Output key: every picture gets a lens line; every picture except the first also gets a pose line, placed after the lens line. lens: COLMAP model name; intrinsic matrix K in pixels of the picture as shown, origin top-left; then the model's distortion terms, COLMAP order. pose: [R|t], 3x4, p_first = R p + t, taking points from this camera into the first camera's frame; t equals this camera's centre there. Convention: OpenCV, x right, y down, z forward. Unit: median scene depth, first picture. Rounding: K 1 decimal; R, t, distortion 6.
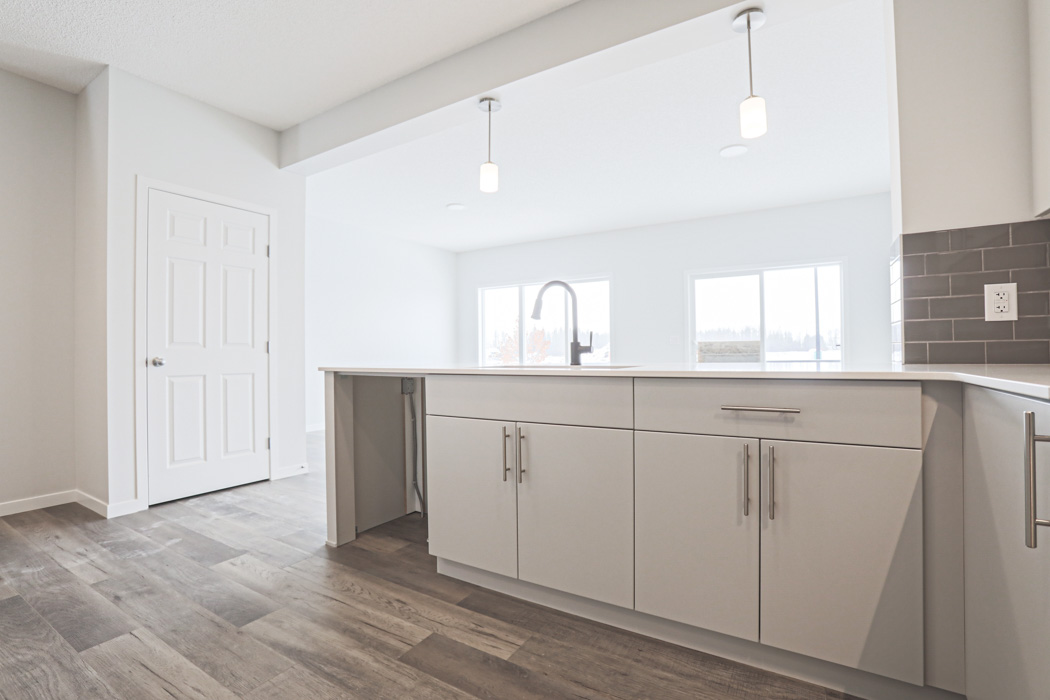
lens RADIAL K [[488.7, 0, 524.3], [0, 488.7, 344.2], [0, 0, 1]] dist [-0.065070, 0.022986]
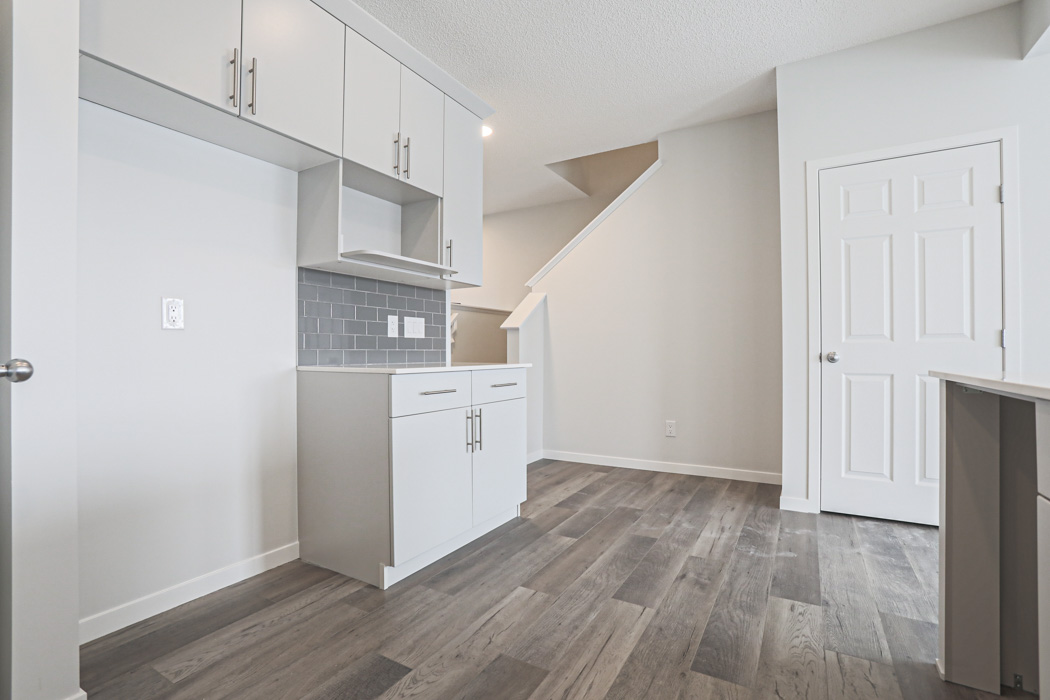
lens RADIAL K [[488.7, 0, 502.1], [0, 488.7, 346.0], [0, 0, 1]] dist [-0.065070, 0.022986]
pose [[-0.003448, 0.003041, -0.999989, 0.191072], [0.022489, 0.999743, 0.002963, -0.001675], [0.999741, -0.022478, -0.003515, 0.490163]]
